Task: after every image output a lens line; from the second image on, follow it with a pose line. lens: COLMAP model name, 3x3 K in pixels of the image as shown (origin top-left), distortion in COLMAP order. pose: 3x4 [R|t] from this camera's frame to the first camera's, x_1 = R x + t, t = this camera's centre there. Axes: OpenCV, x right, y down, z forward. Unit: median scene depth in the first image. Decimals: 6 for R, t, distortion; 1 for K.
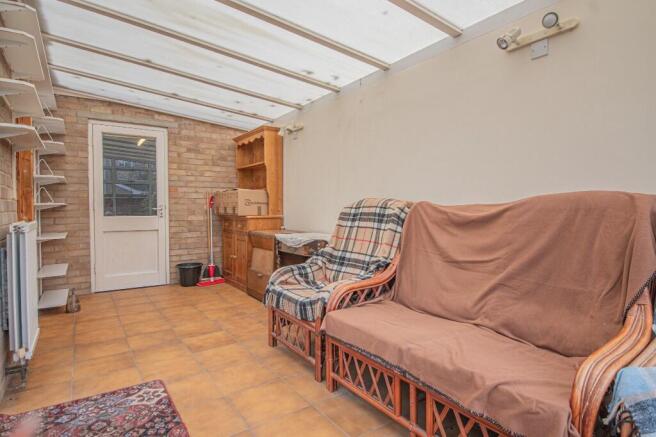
lens RADIAL K [[345.5, 0, 329.3], [0, 345.5, 214.4], [0, 0, 1]] dist [-0.000742, -0.000795]
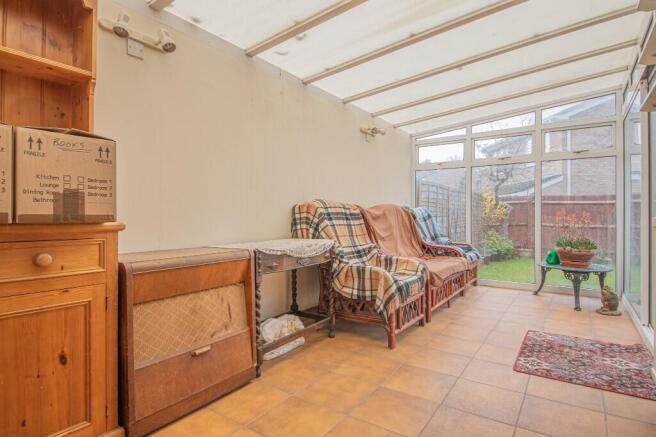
lens RADIAL K [[345.5, 0, 329.3], [0, 345.5, 214.4], [0, 0, 1]] dist [-0.000742, -0.000795]
pose [[-0.320132, 0.002012, 0.947371, -1.454326], [0.026811, 0.999616, 0.006937, -0.008530], [-0.946994, 0.027620, -0.320063, 2.072351]]
